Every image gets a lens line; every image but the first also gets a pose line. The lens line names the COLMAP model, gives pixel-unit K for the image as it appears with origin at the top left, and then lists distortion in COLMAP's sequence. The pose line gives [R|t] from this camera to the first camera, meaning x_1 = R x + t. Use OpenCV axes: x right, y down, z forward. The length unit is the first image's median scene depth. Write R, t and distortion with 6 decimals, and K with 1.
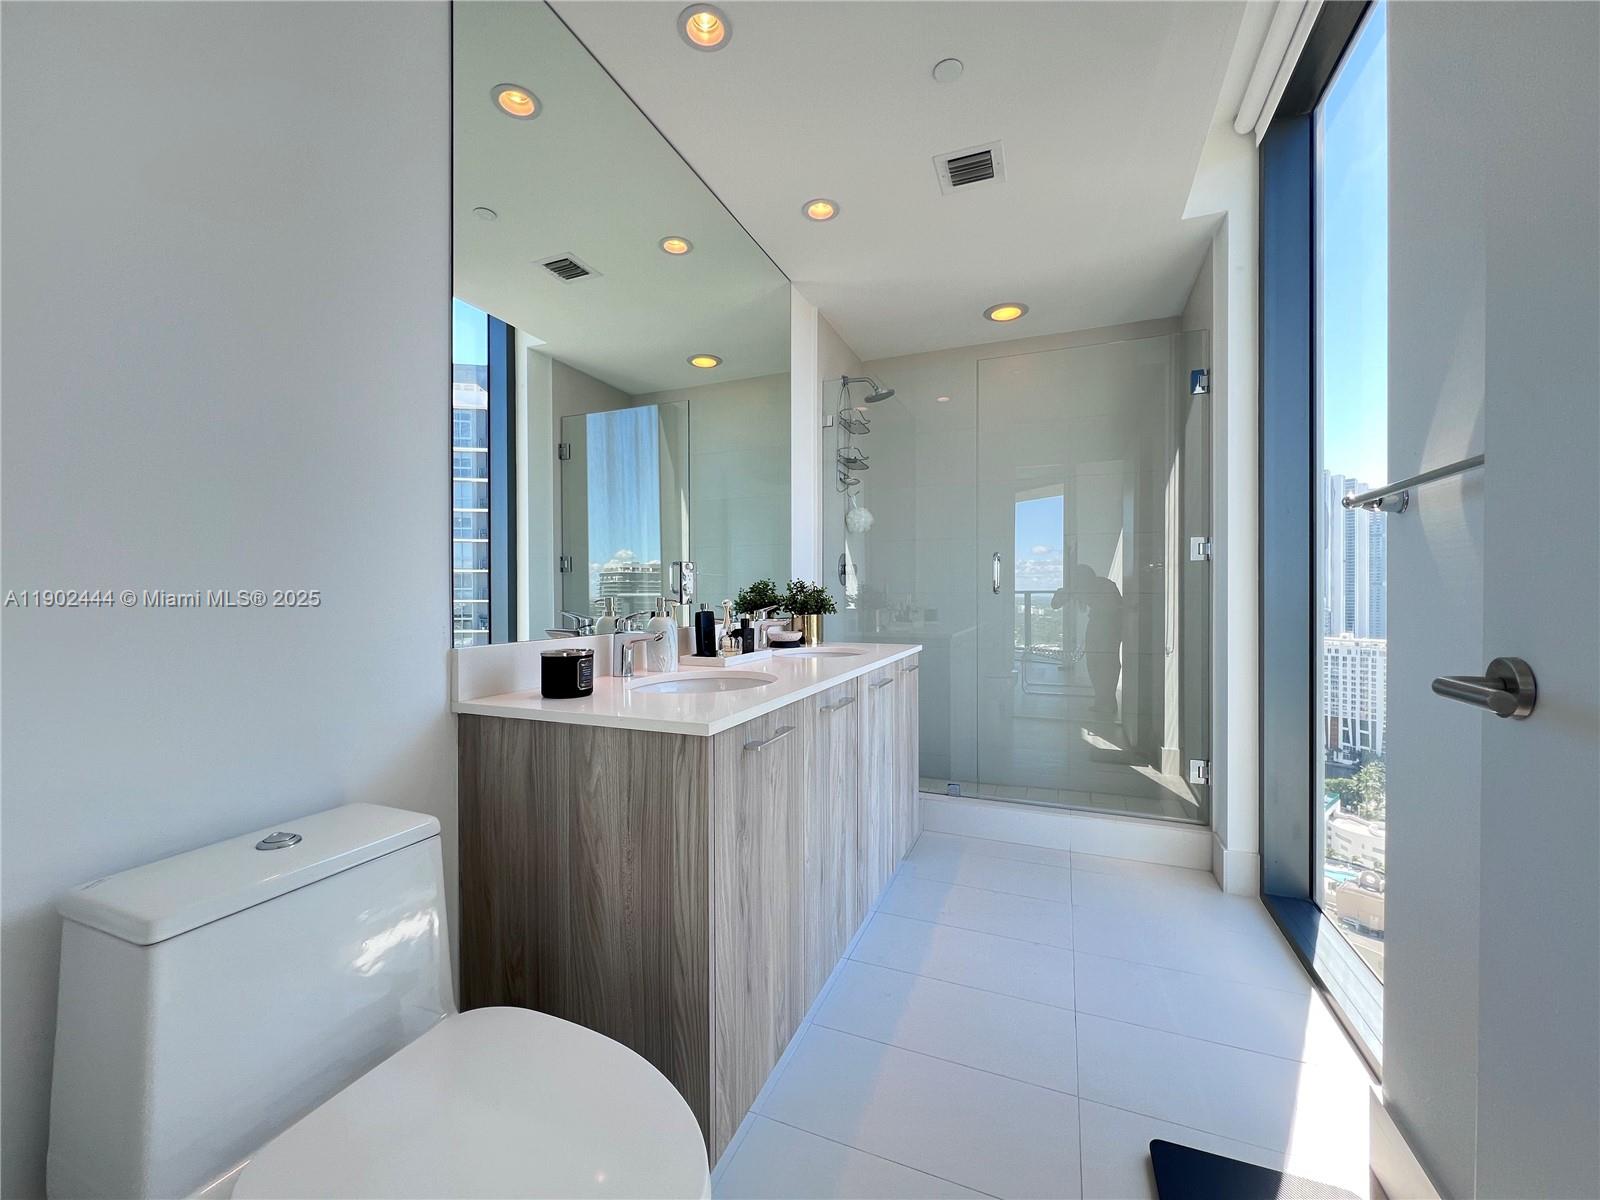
lens RADIAL K [[643.4, 0, 796.2], [0, 643.4, 594.7], [0, 0, 1]] dist [-0.001968, 0.001106]
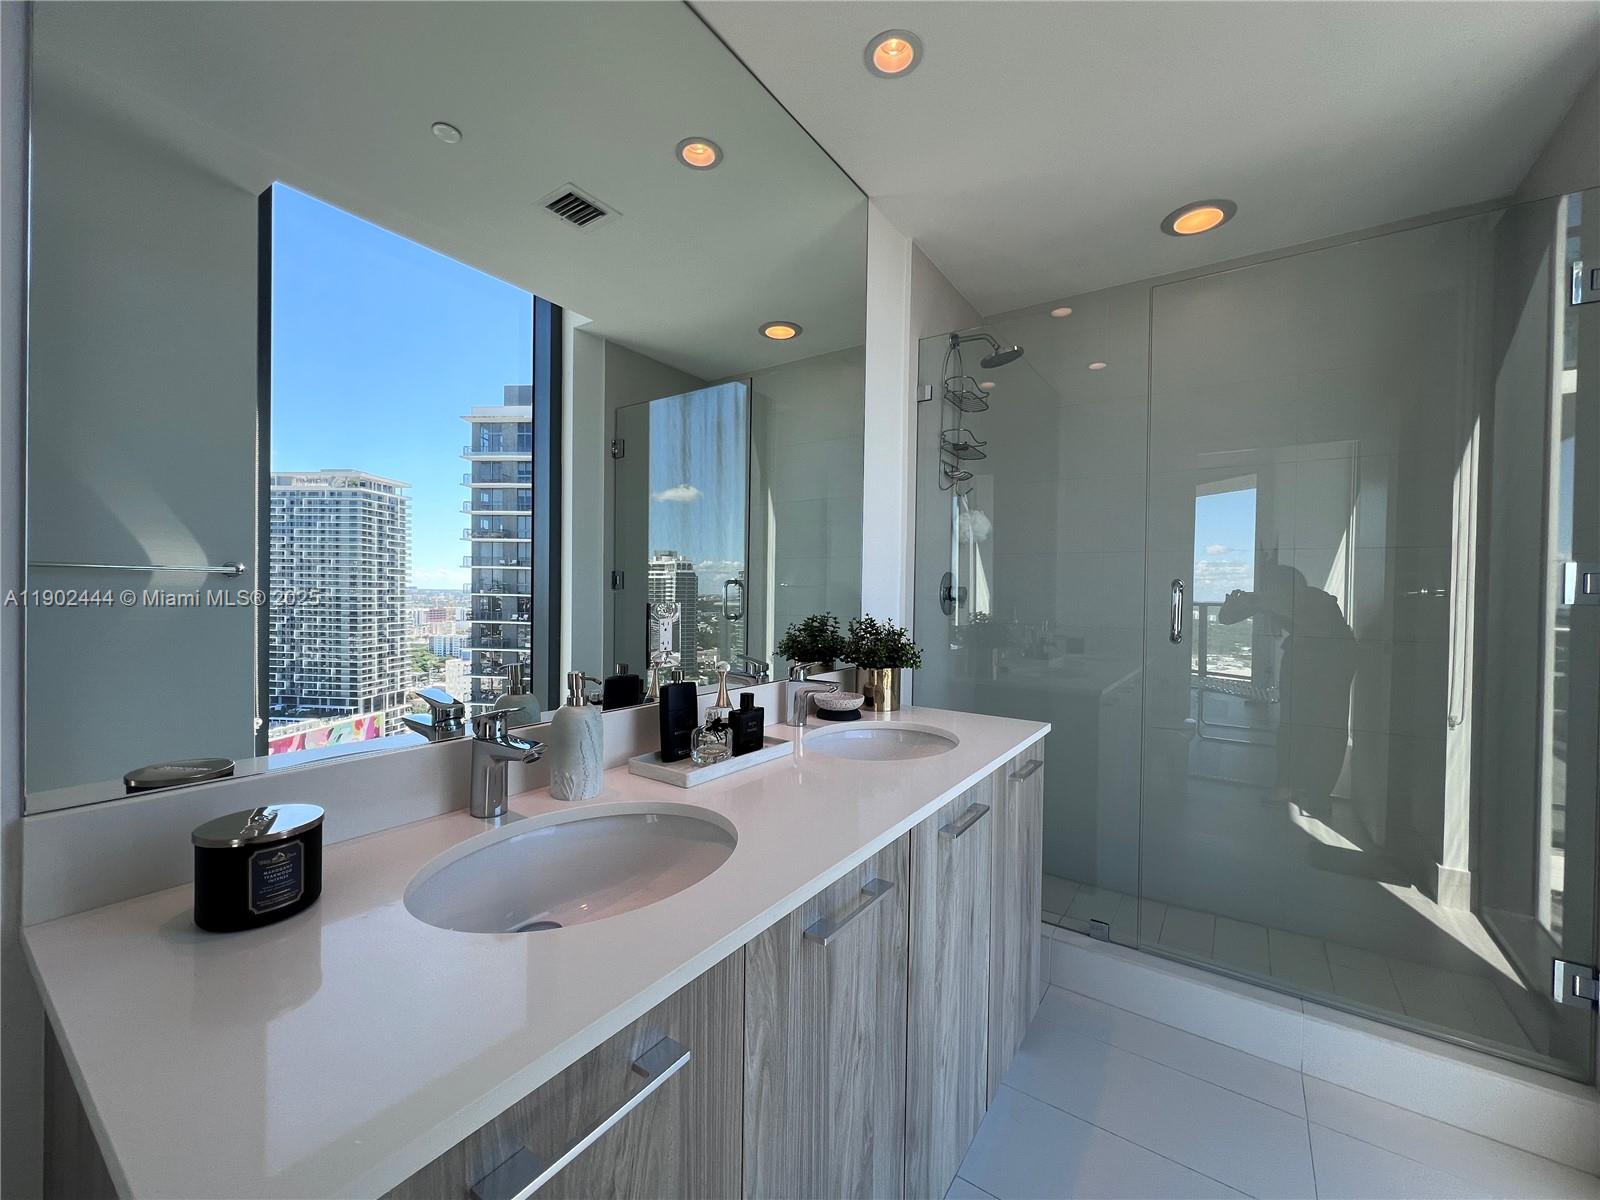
lens RADIAL K [[643.4, 0, 796.2], [0, 643.4, 594.7], [0, 0, 1]] dist [-0.001968, 0.001106]
pose [[0.977167, 0.018778, -0.211642, 0.061730], [-0.018053, 0.999823, 0.005356, -0.039972], [0.211705, -0.001413, 0.977333, 0.240429]]
